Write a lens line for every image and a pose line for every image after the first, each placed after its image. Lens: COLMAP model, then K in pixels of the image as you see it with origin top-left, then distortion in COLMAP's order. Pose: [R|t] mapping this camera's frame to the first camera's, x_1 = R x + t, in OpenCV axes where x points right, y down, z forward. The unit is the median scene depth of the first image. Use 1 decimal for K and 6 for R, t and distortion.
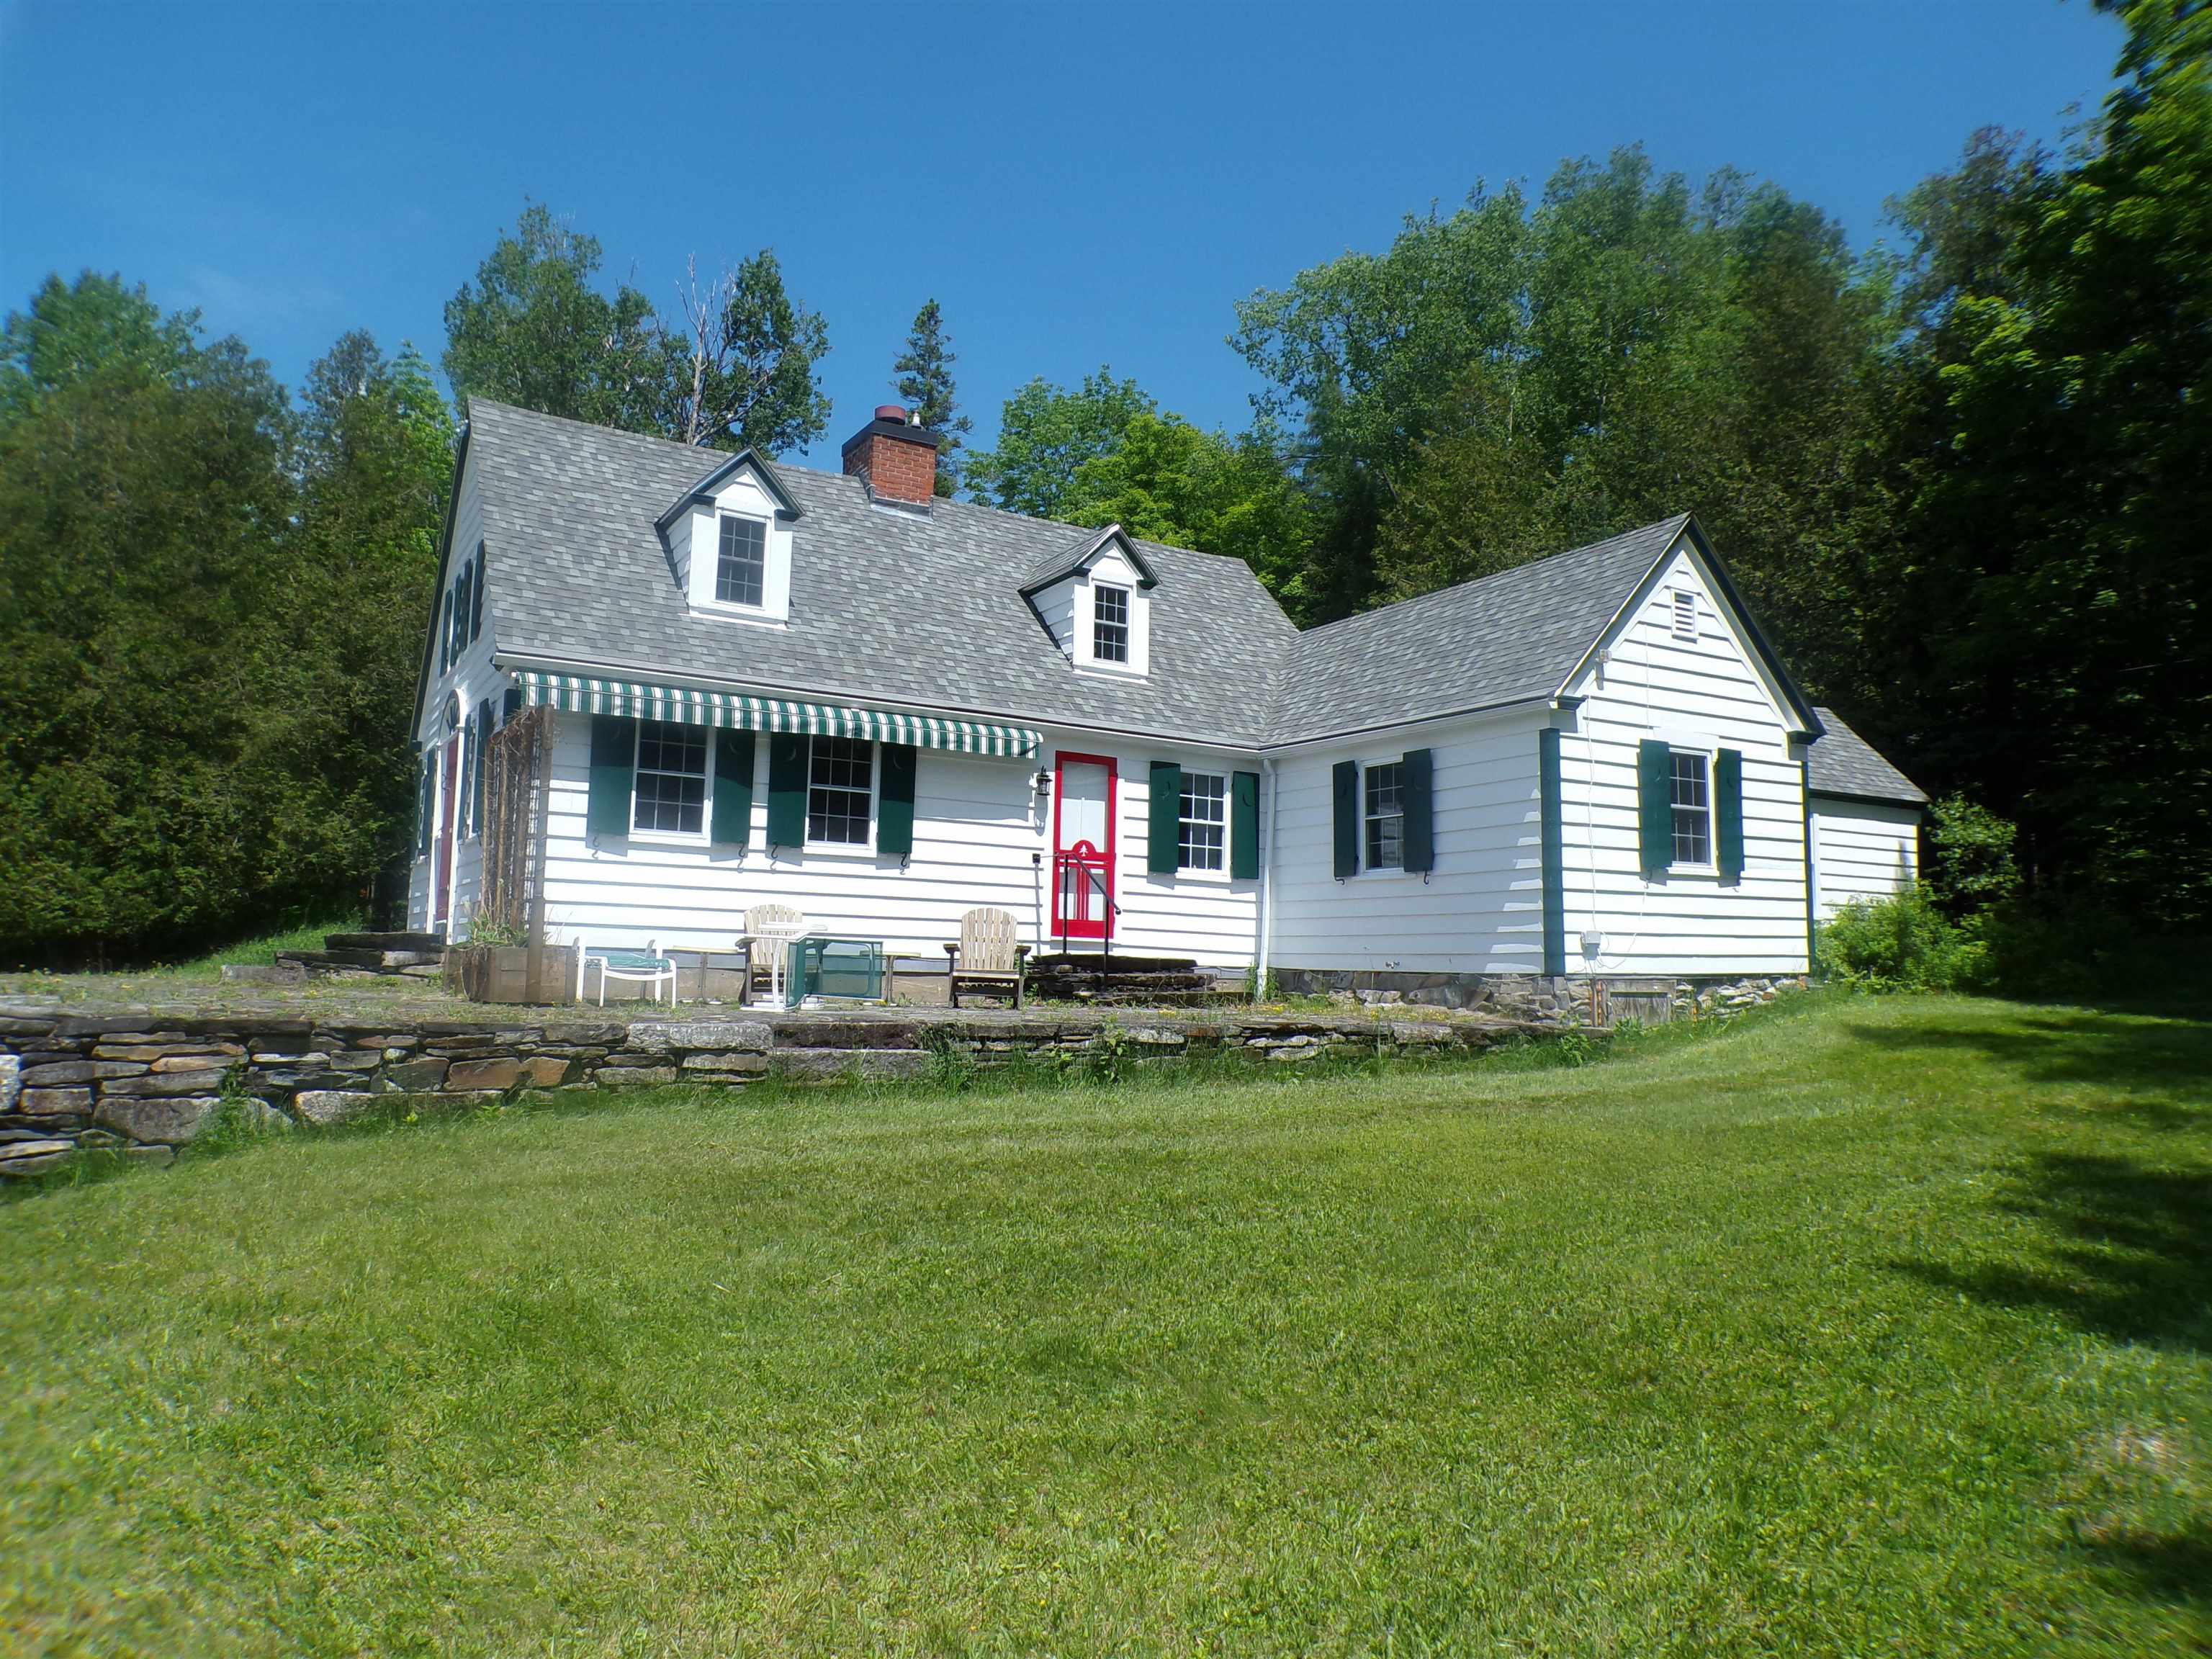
lens RADIAL K [[1462.5, 0, 1106.0], [0, 1462.5, 829.5], [0, 0, 1]] dist [-0.038825, 0.016073]
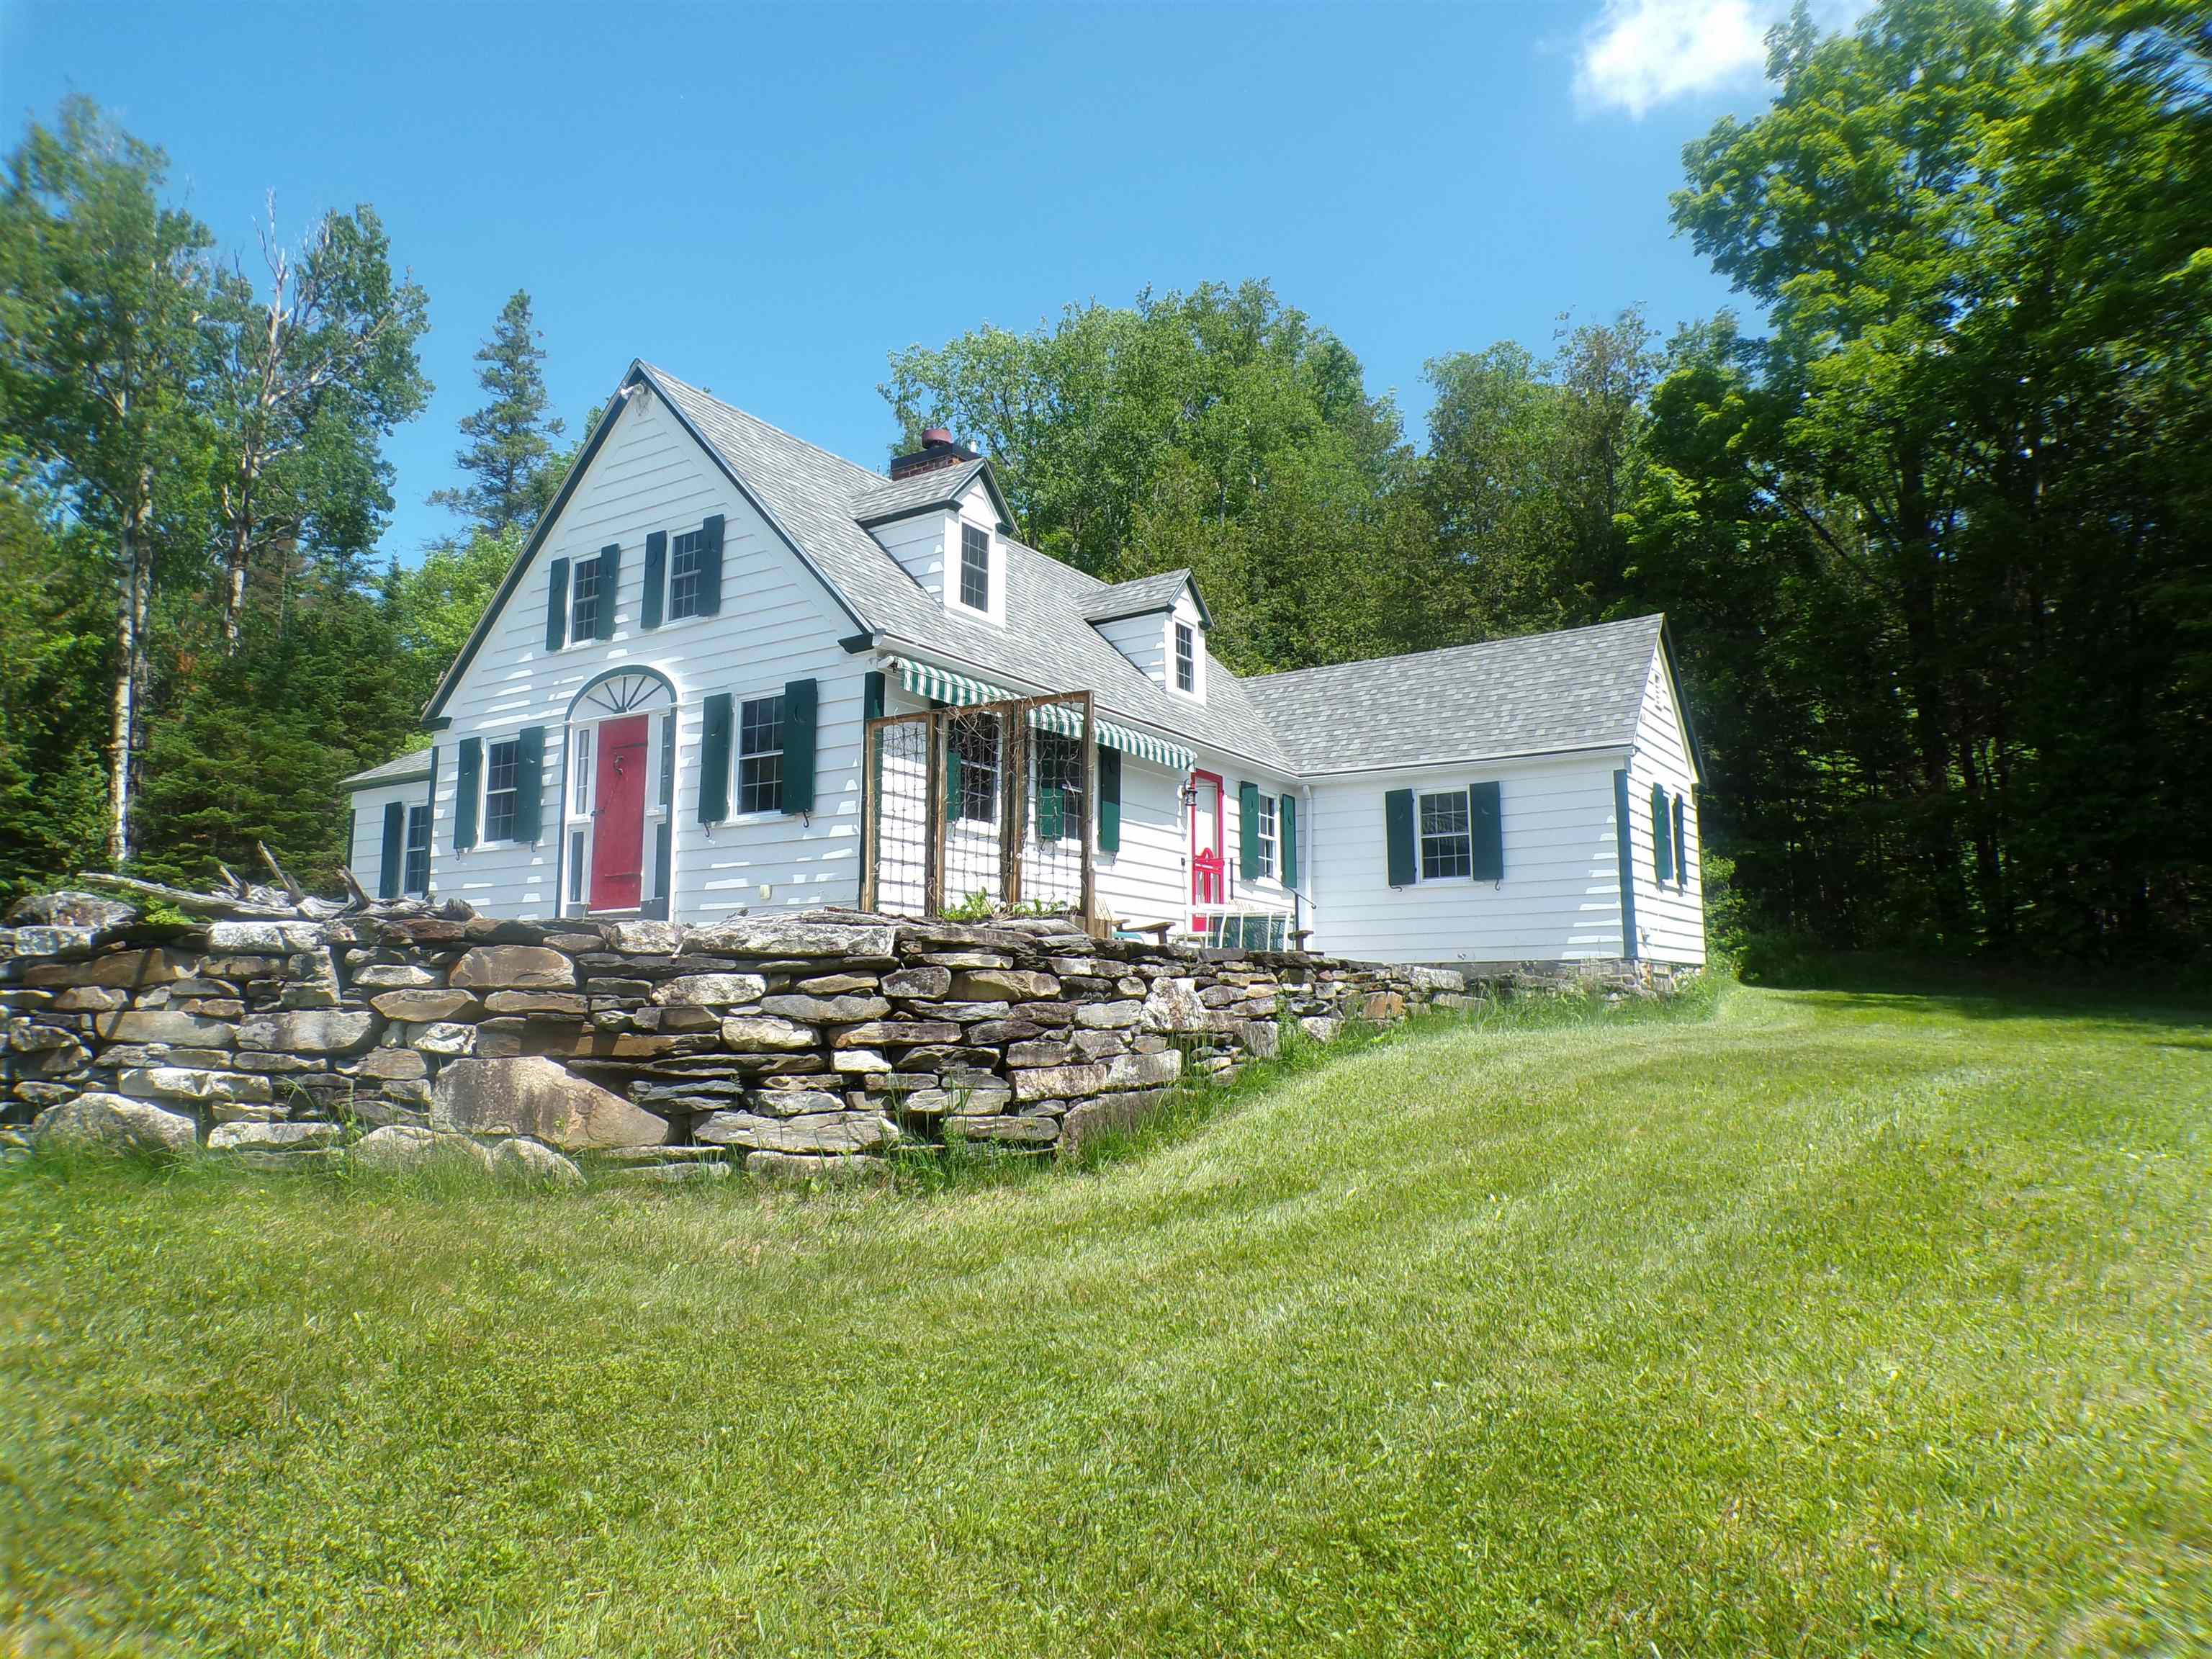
lens RADIAL K [[1462.5, 0, 1106.0], [0, 1462.5, 829.5], [0, 0, 1]] dist [-0.038825, 0.016073]
pose [[0.906859, 0.038327, 0.419687, -0.550708], [-0.023984, 0.998936, -0.039399, 0.039010], [-0.420751, 0.025663, 0.906813, 0.014775]]
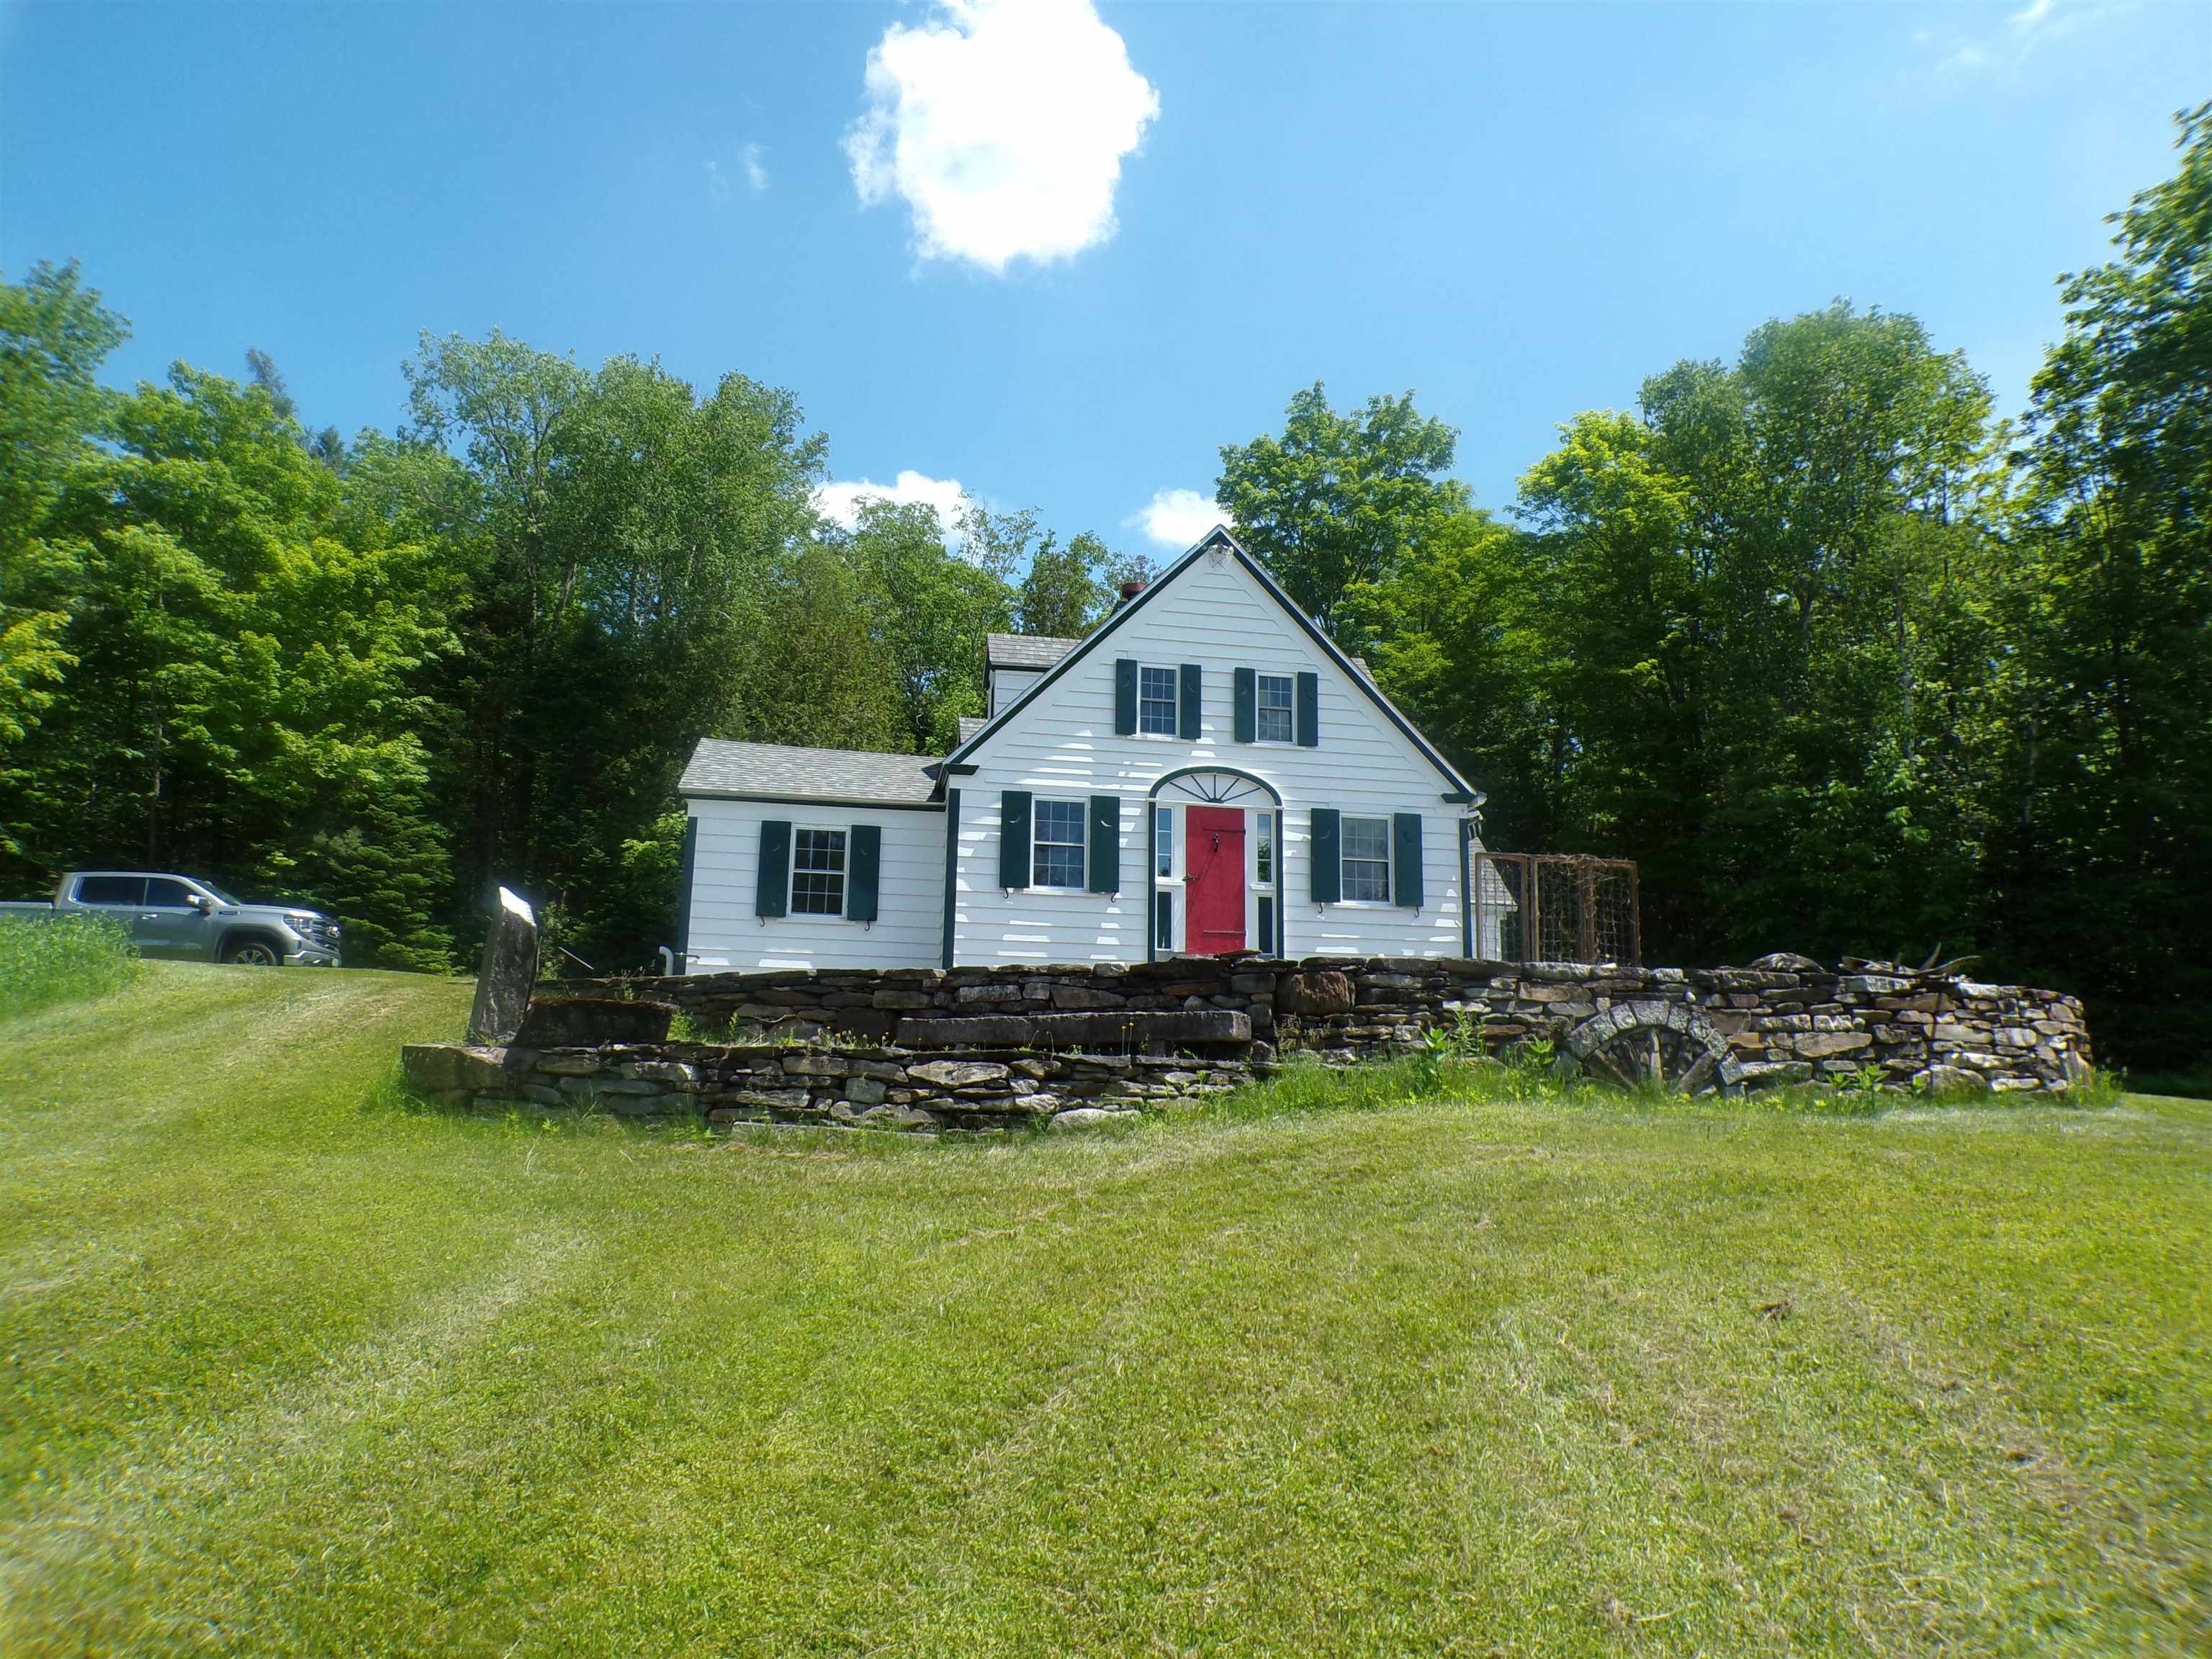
lens RADIAL K [[1462.5, 0, 1106.0], [0, 1462.5, 829.5], [0, 0, 1]] dist [-0.038825, 0.016073]
pose [[0.364898, 0.167207, 0.915910, -3.586562], [-0.094663, 0.985306, -0.142162, 0.320707], [-0.926223, -0.034828, 0.375365, 1.875997]]
